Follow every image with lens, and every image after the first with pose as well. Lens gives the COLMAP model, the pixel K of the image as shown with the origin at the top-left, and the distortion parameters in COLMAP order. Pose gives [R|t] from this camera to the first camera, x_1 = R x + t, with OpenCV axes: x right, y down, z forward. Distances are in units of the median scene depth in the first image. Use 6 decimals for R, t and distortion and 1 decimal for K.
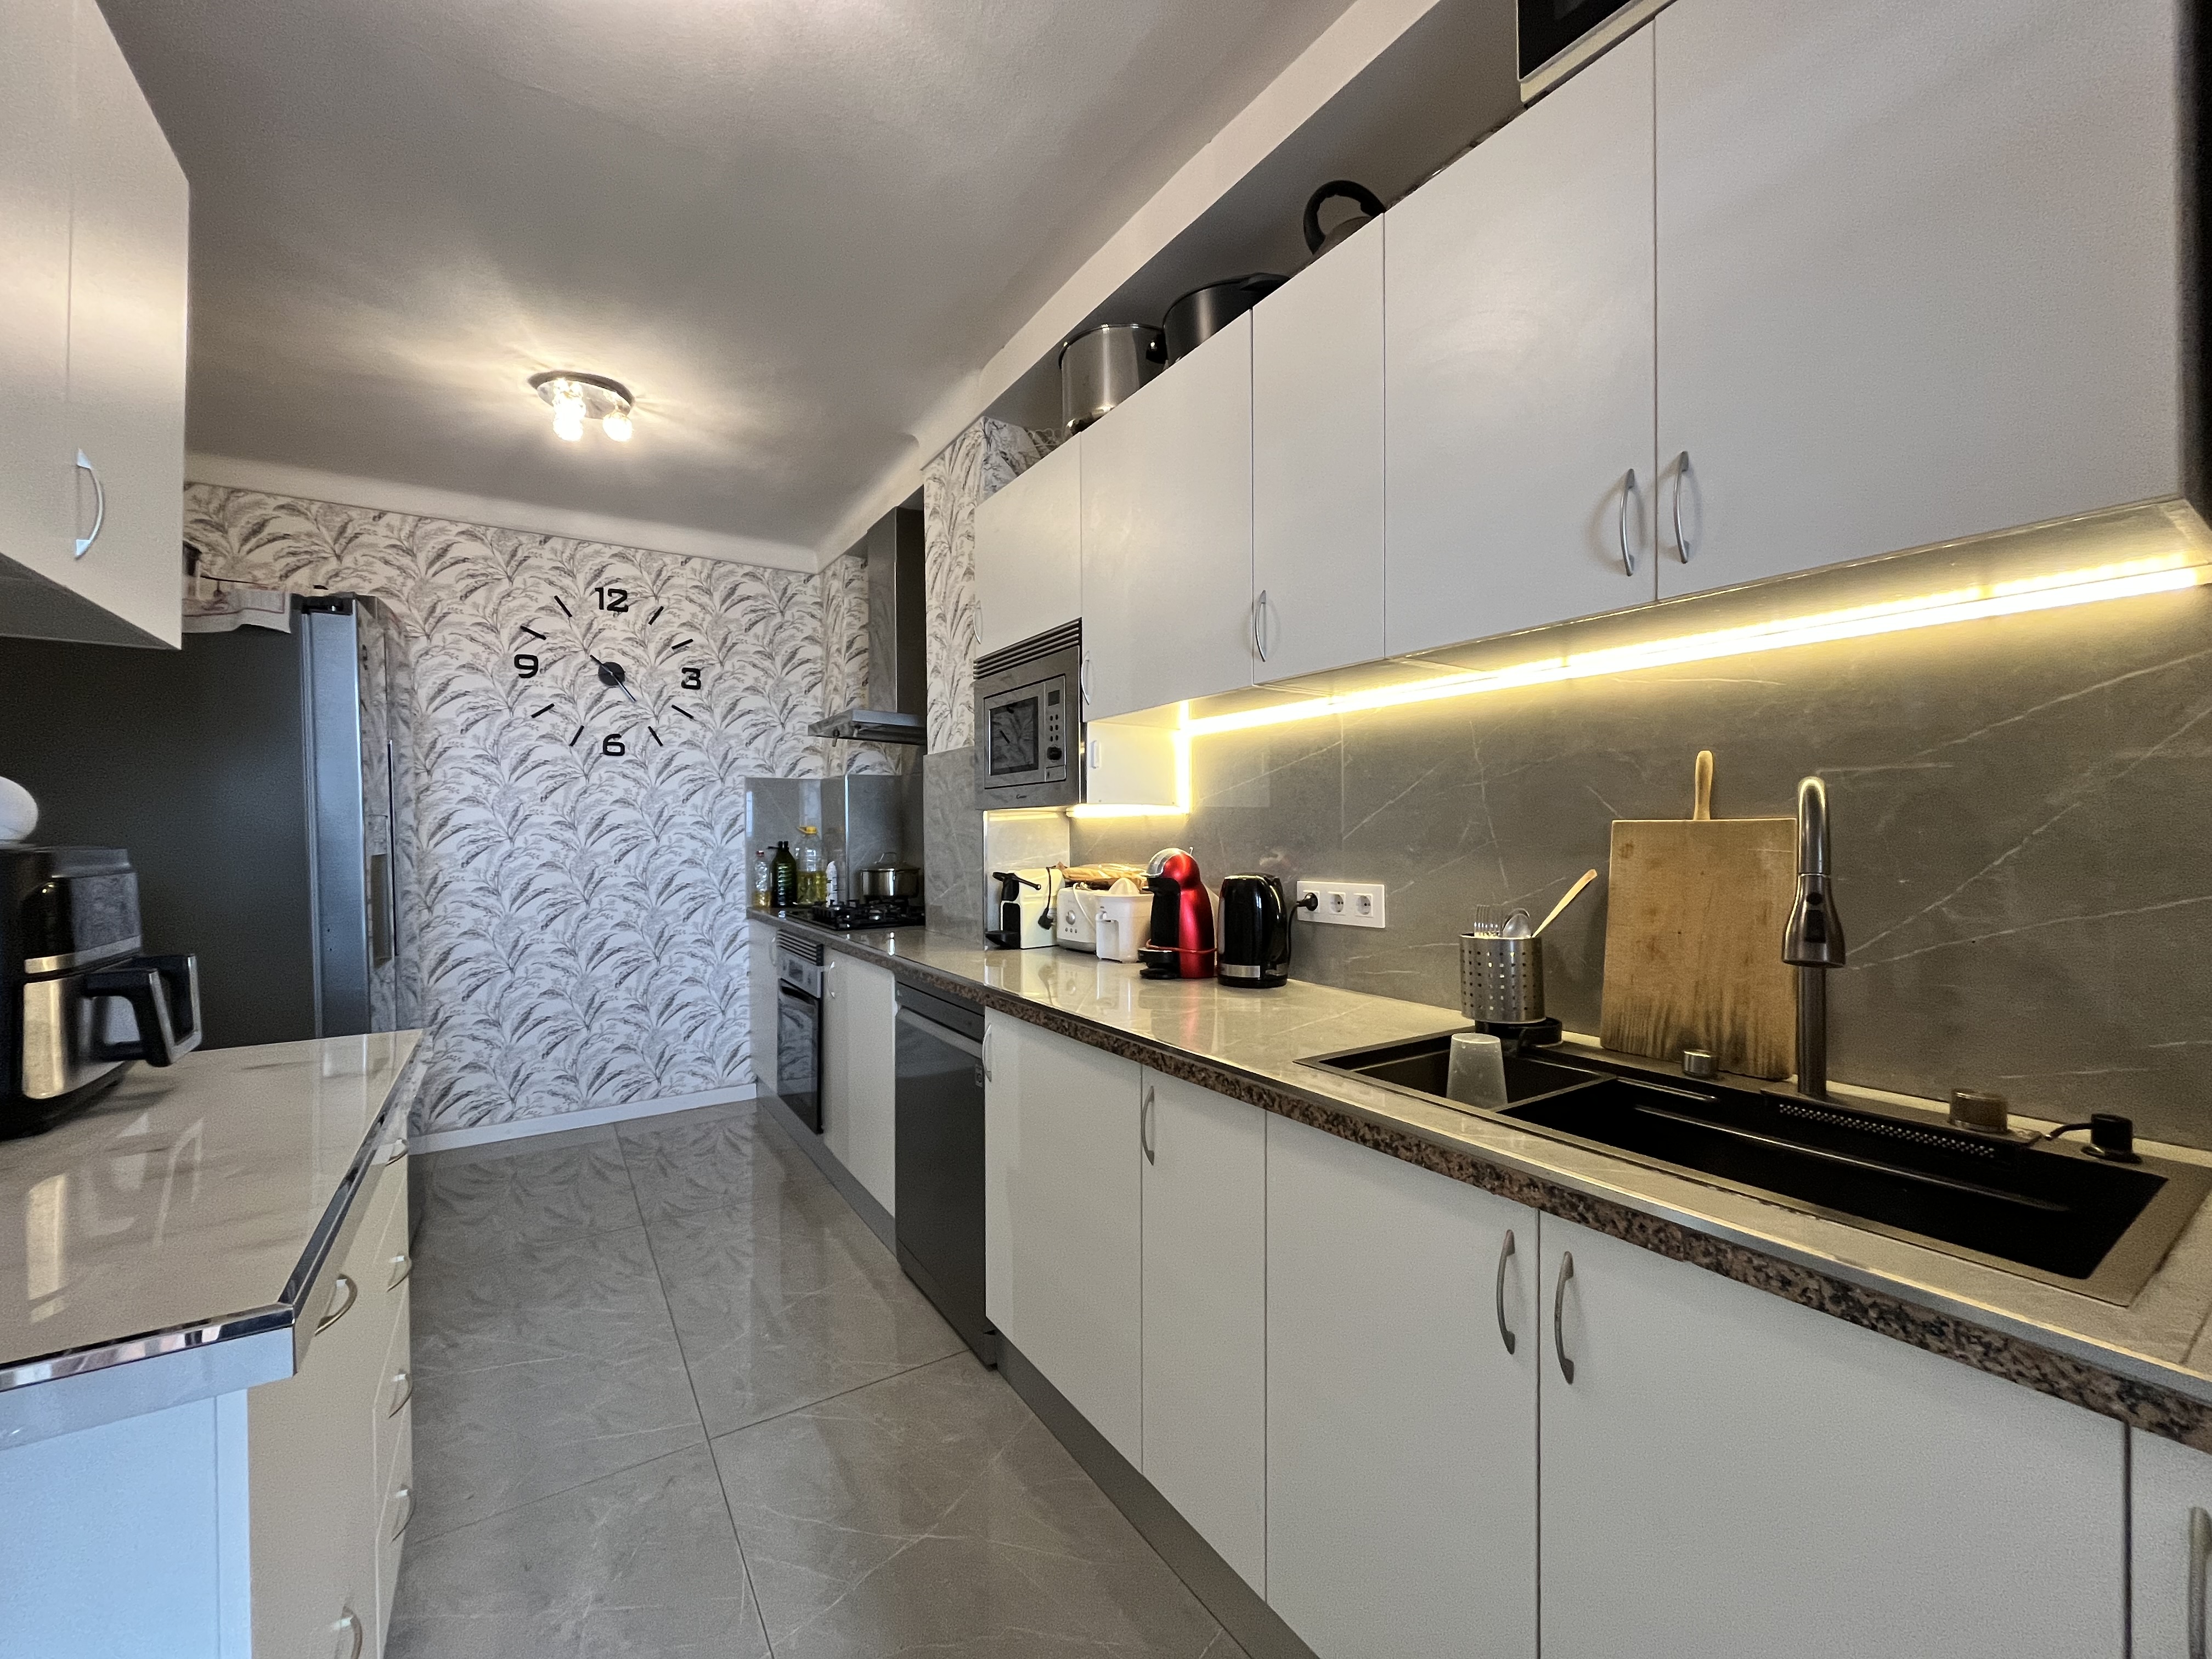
lens RADIAL K [[891.3, 0, 1109.0], [0, 891.3, 832.4], [0, 0, 1]] dist [-0.001882, -0.000117]
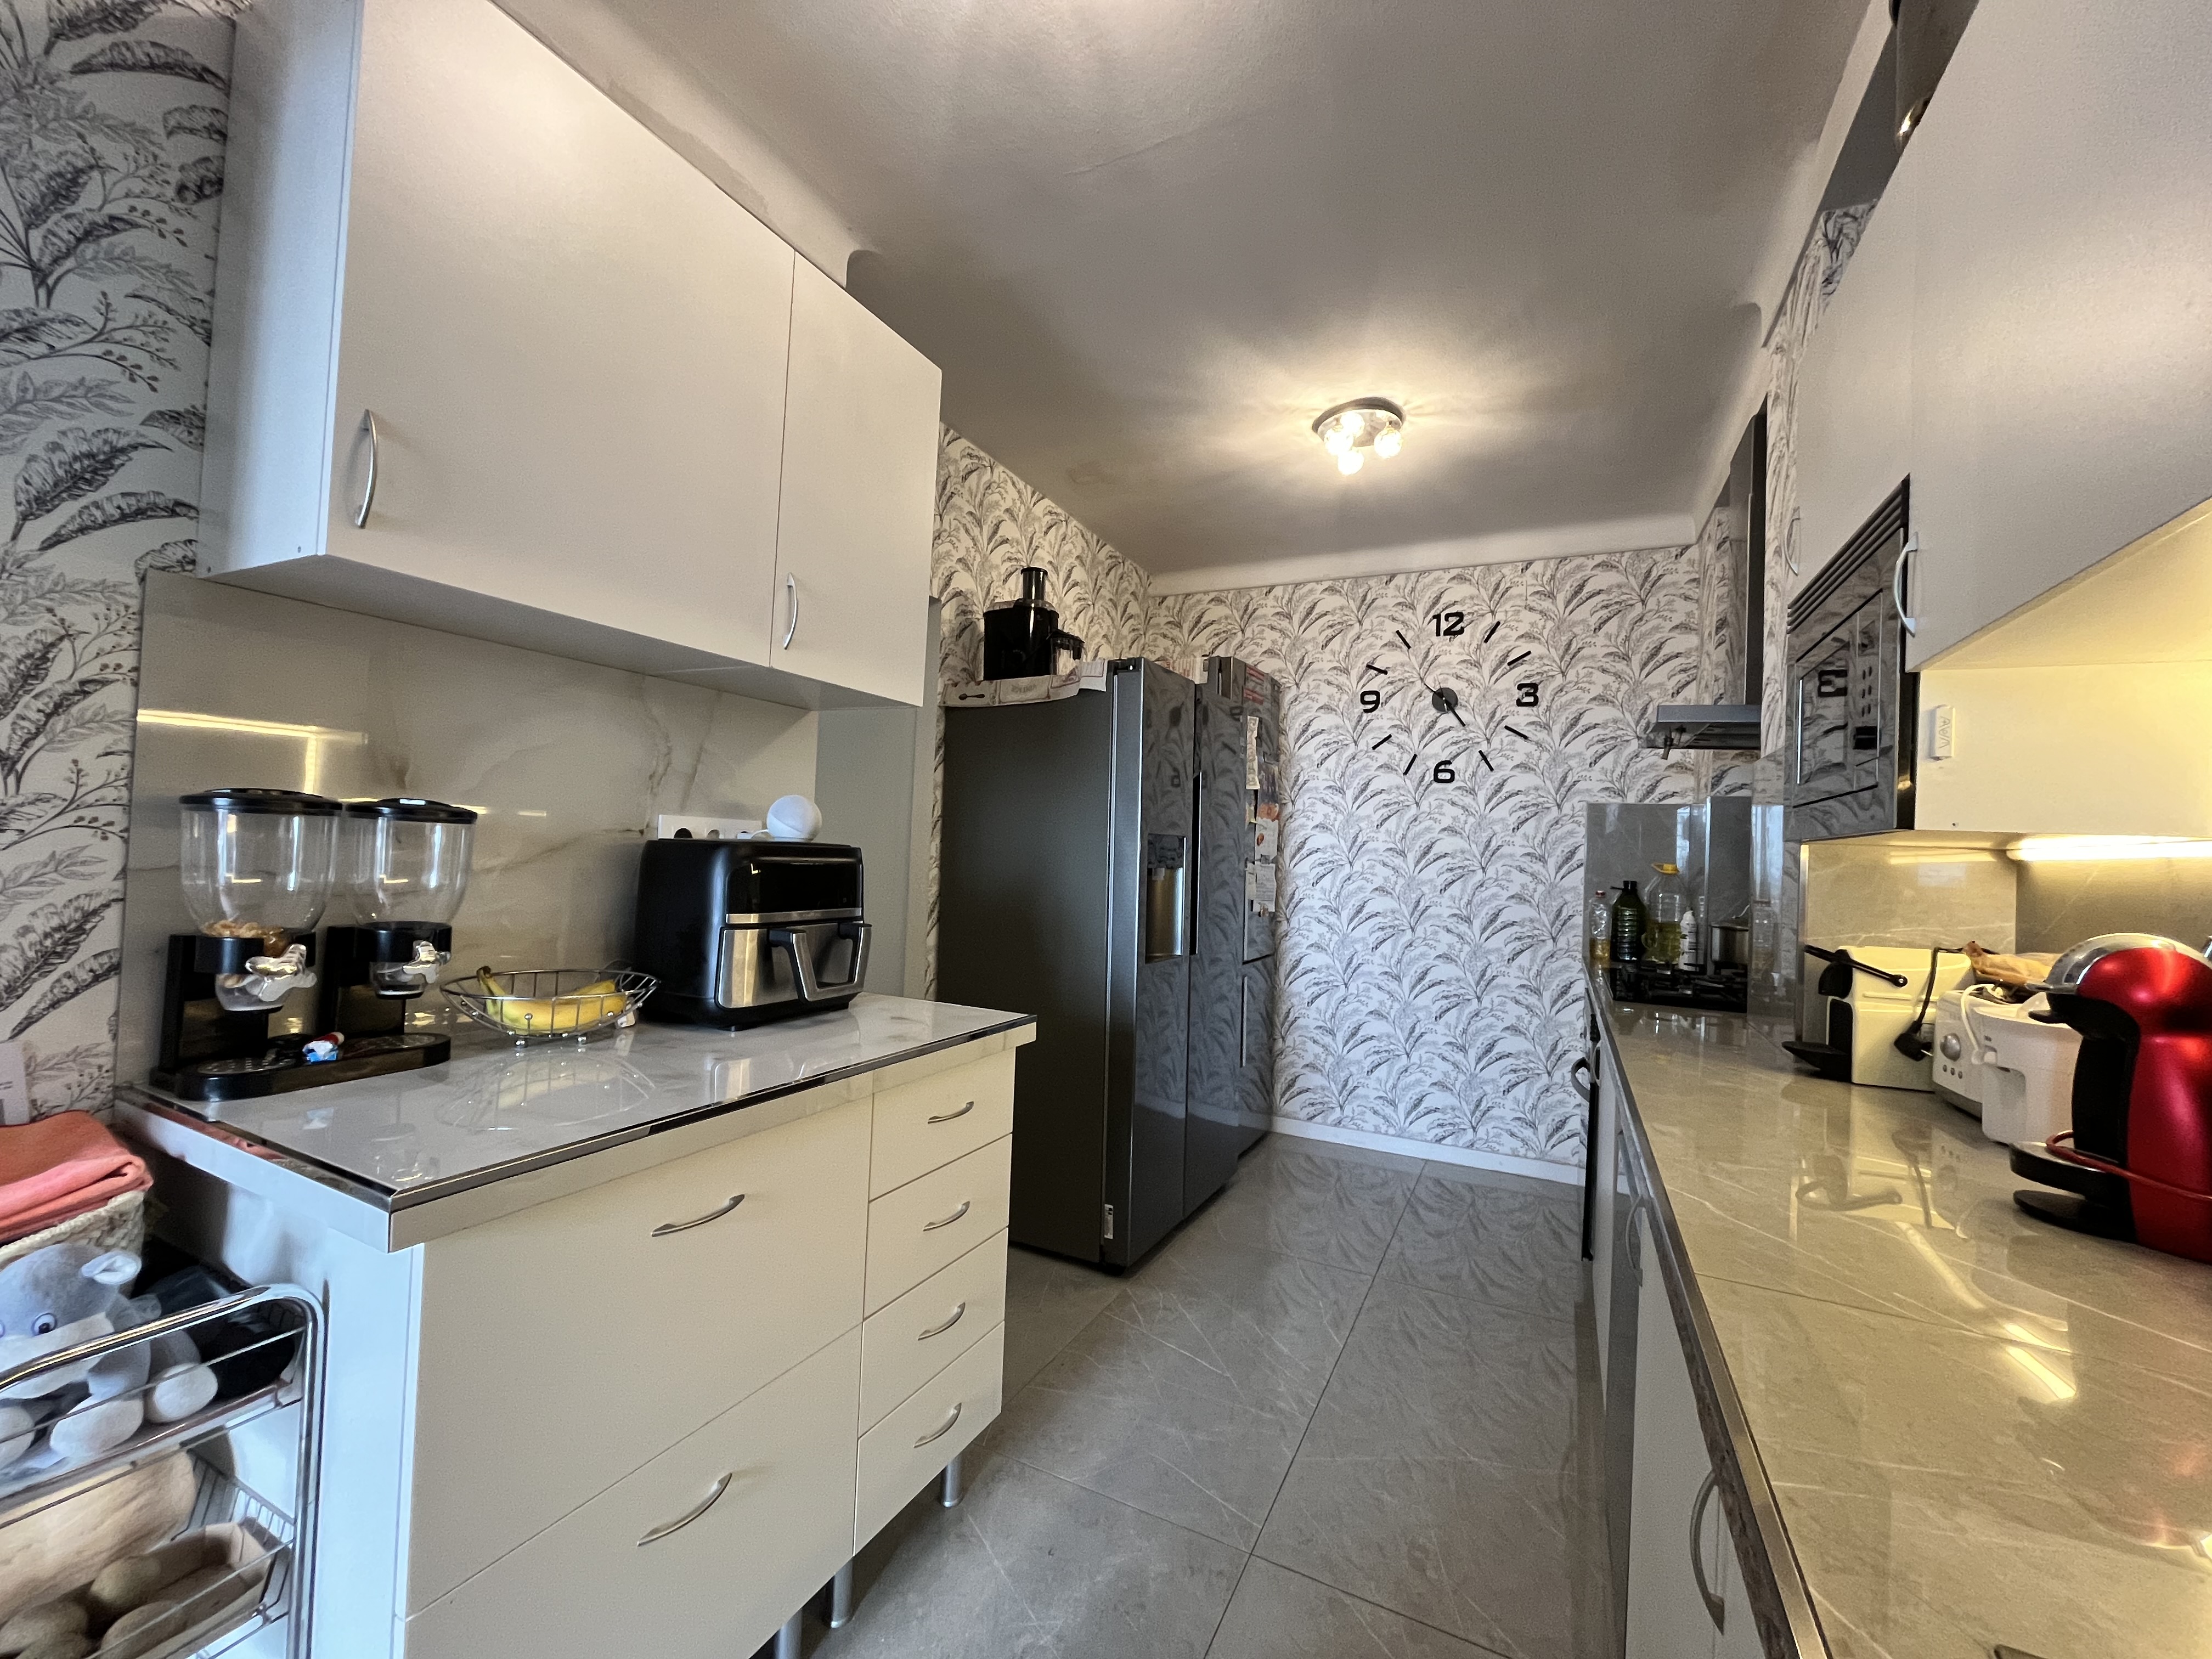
lens RADIAL K [[891.3, 0, 1107.0], [0, 891.3, 832.4], [0, 0, 1]] dist [-0.001882, -0.000117]
pose [[0.501848, 0.010711, -0.864890, 0.105673], [-0.045925, 0.998843, -0.014278, -0.000801], [0.863736, 0.046886, 0.501759, 0.194789]]
